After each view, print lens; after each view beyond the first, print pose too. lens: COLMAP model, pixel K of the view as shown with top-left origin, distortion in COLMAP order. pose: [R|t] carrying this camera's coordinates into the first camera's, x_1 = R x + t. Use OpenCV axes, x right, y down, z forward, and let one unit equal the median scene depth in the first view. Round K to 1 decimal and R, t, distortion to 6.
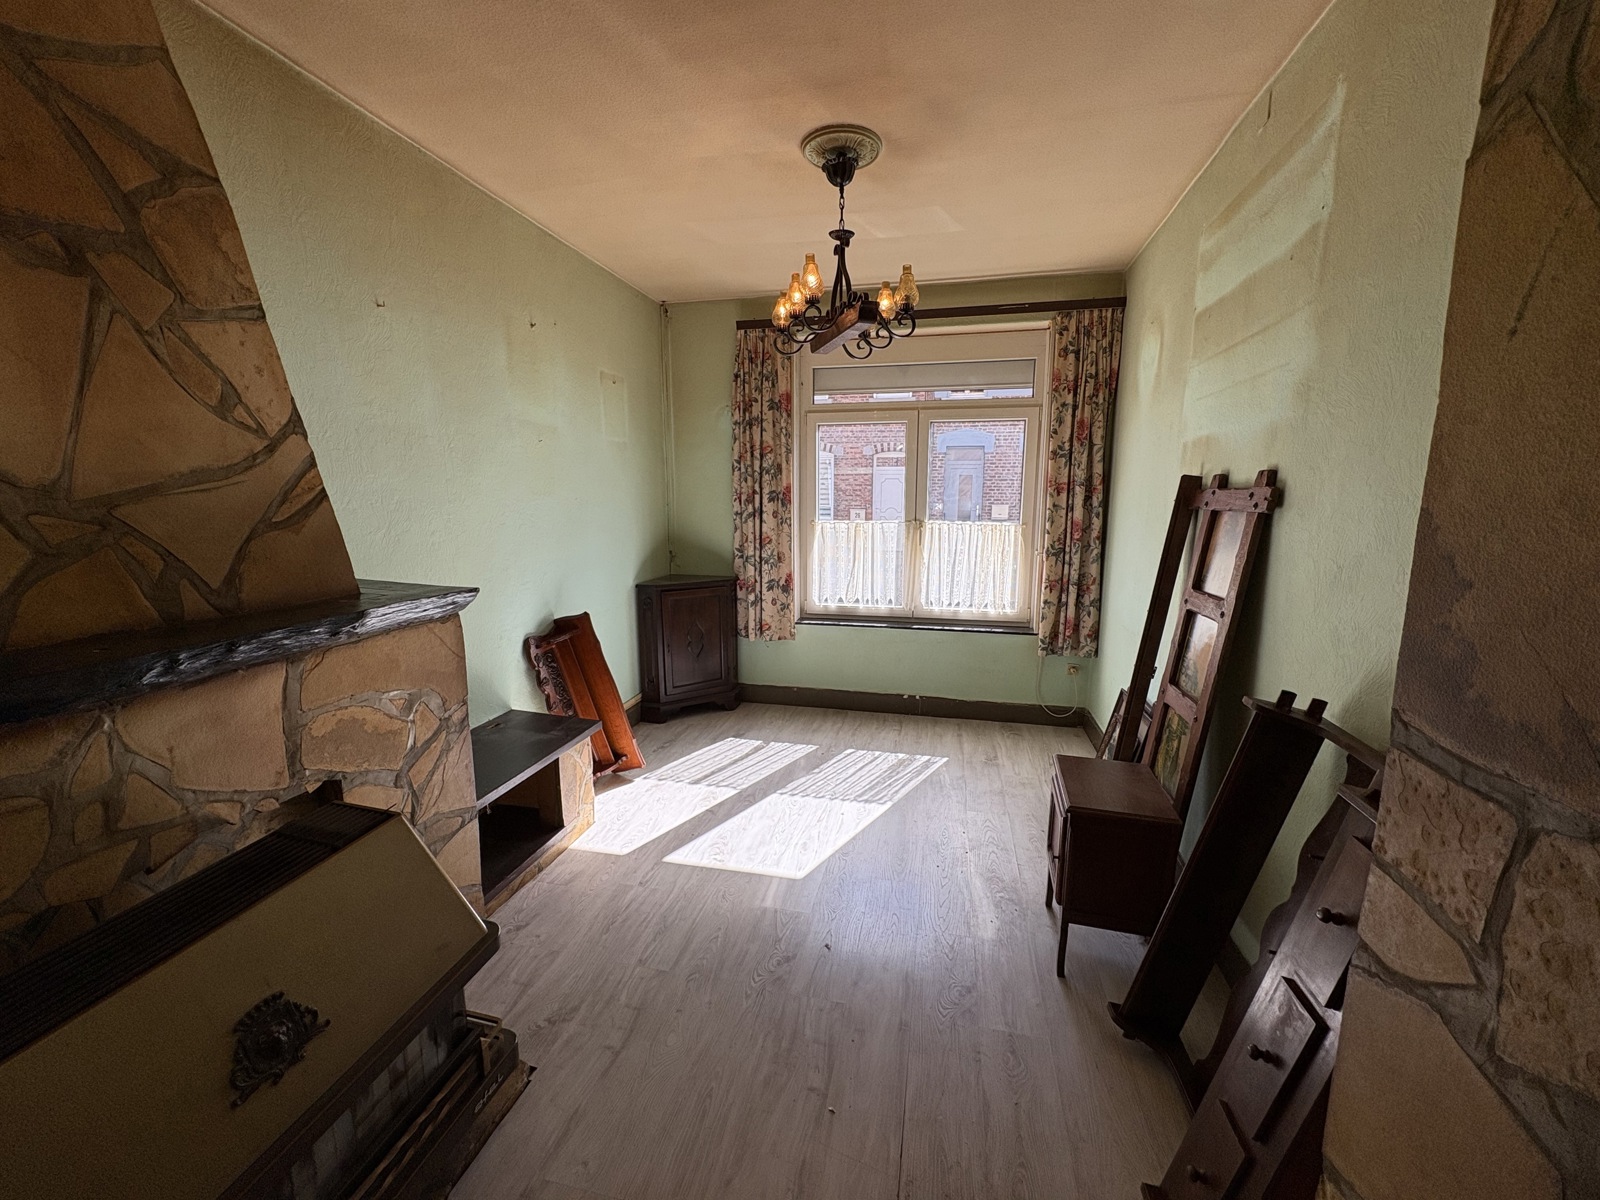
lens RADIAL K [[636.4, 0, 803.5], [0, 636.4, 602.7], [0, 0, 1]] dist [-0.001610, 0.000260]
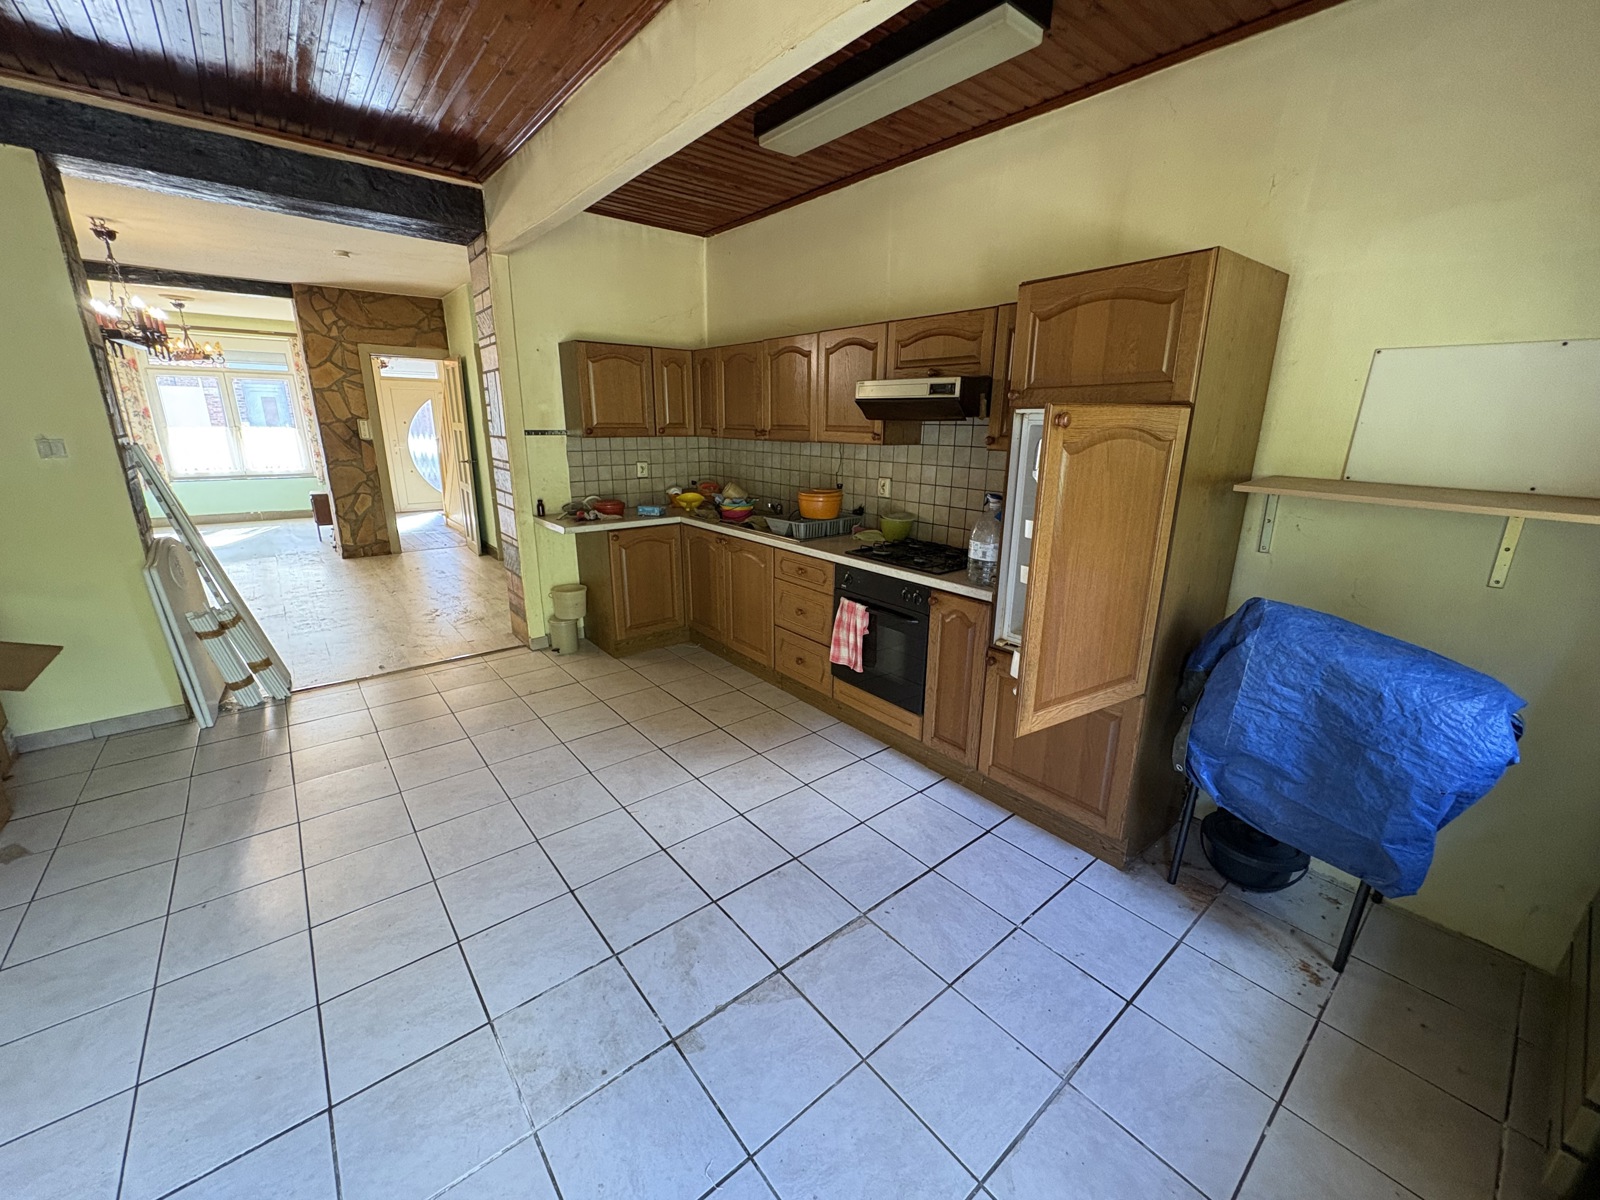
lens RADIAL K [[636.4, 0, 803.5], [0, 636.4, 602.7], [0, 0, 1]] dist [-0.001610, 0.000260]
pose [[0.612219, -0.208251, 0.762771, -0.396146], [0.121156, 0.978008, 0.169772, 0.308384], [-0.781351, -0.011523, 0.623985, -1.772962]]
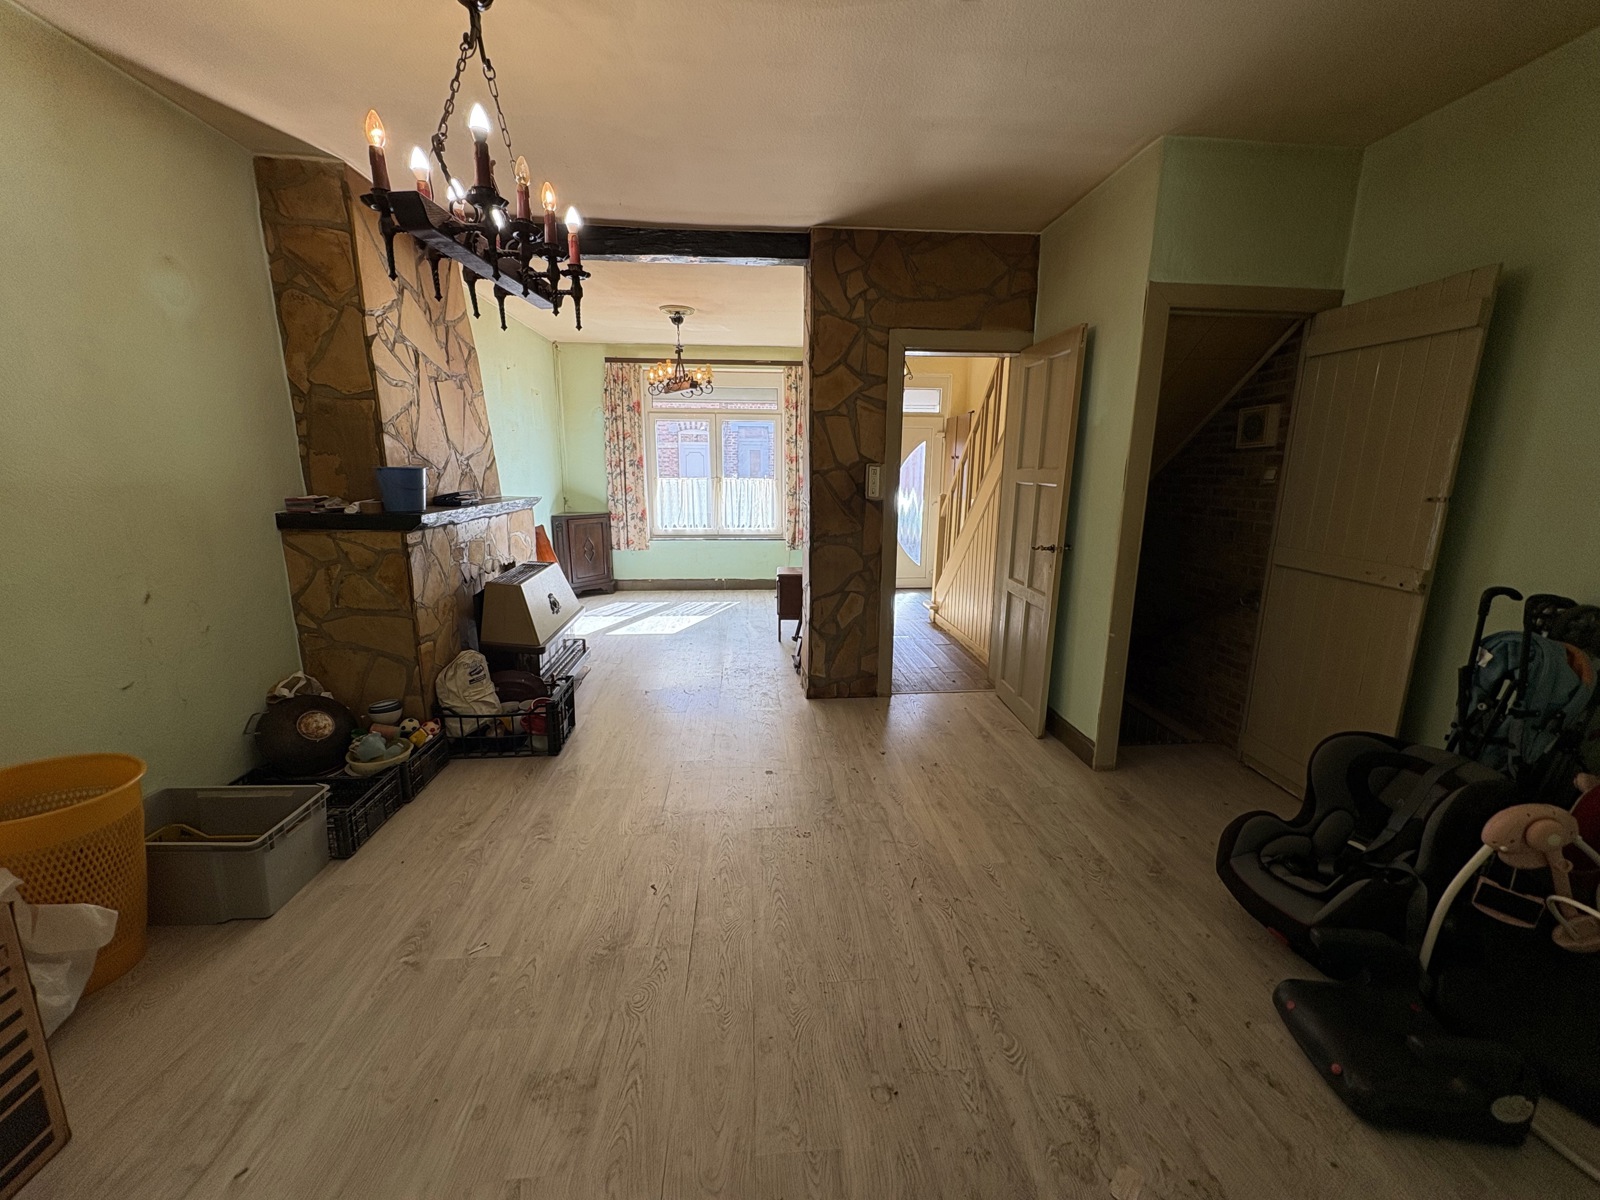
lens RADIAL K [[636.4, 0, 803.5], [0, 636.4, 602.7], [0, 0, 1]] dist [-0.001610, 0.000260]
pose [[0.953160, -0.055790, 0.297278, -0.135365], [0.044766, 0.998038, 0.043768, 0.147116], [-0.299136, -0.028409, 0.953787, -0.745073]]
